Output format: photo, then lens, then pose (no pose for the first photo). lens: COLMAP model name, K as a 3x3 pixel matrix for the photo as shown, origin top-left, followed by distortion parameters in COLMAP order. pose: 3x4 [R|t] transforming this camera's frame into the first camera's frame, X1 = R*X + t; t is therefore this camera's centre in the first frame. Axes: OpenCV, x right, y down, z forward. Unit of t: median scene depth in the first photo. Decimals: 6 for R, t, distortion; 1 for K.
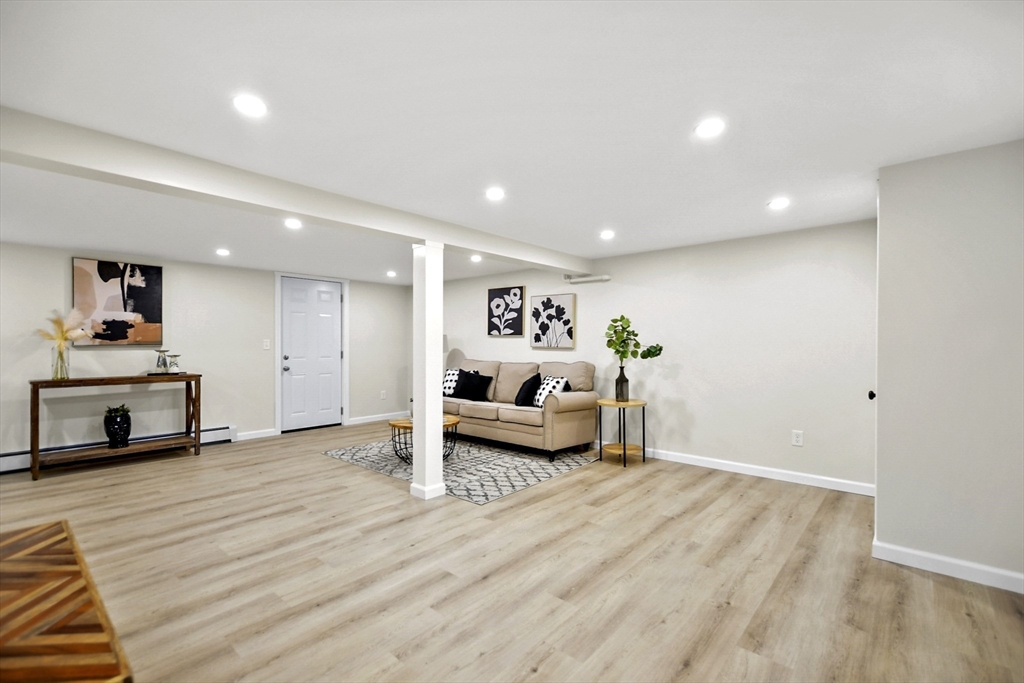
lens RADIAL K [[446.9, 0, 512.6], [0, 446.9, 344.2], [0, 0, 1]] dist [0.001122, 0.000030]
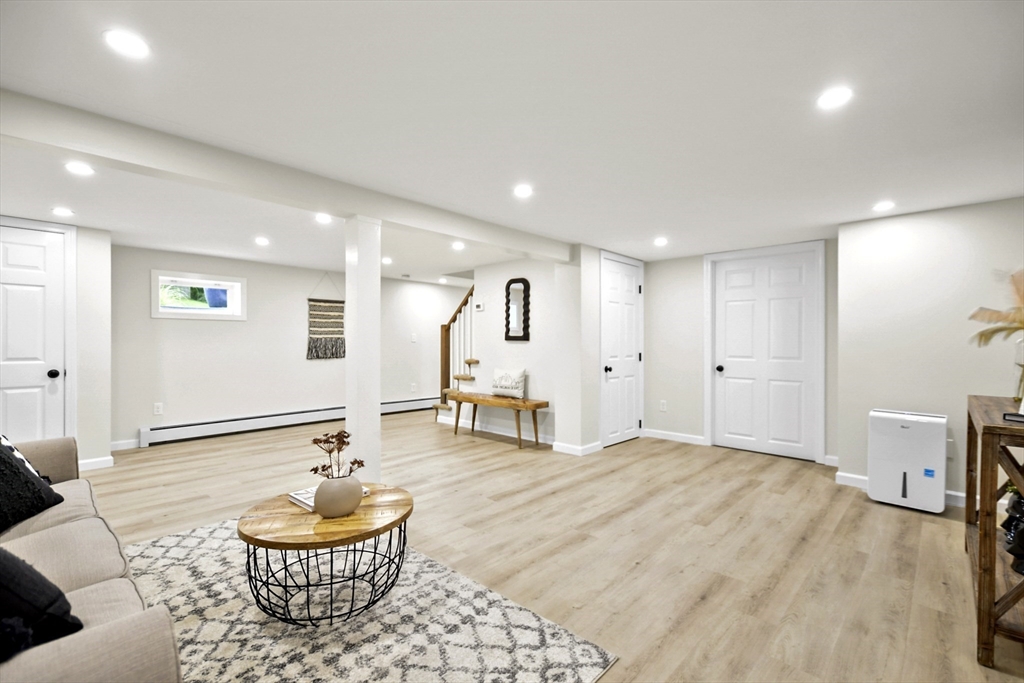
lens RADIAL K [[446.9, 0, 511.6], [0, 446.9, 344.4], [0, 0, 1]] dist [0.001122, 0.000030]
pose [[-0.999673, -0.004562, 0.025170, -0.496052], [-0.004555, 0.999990, 0.000321, 0.014678], [-0.025172, 0.000206, -0.999683, 1.856176]]
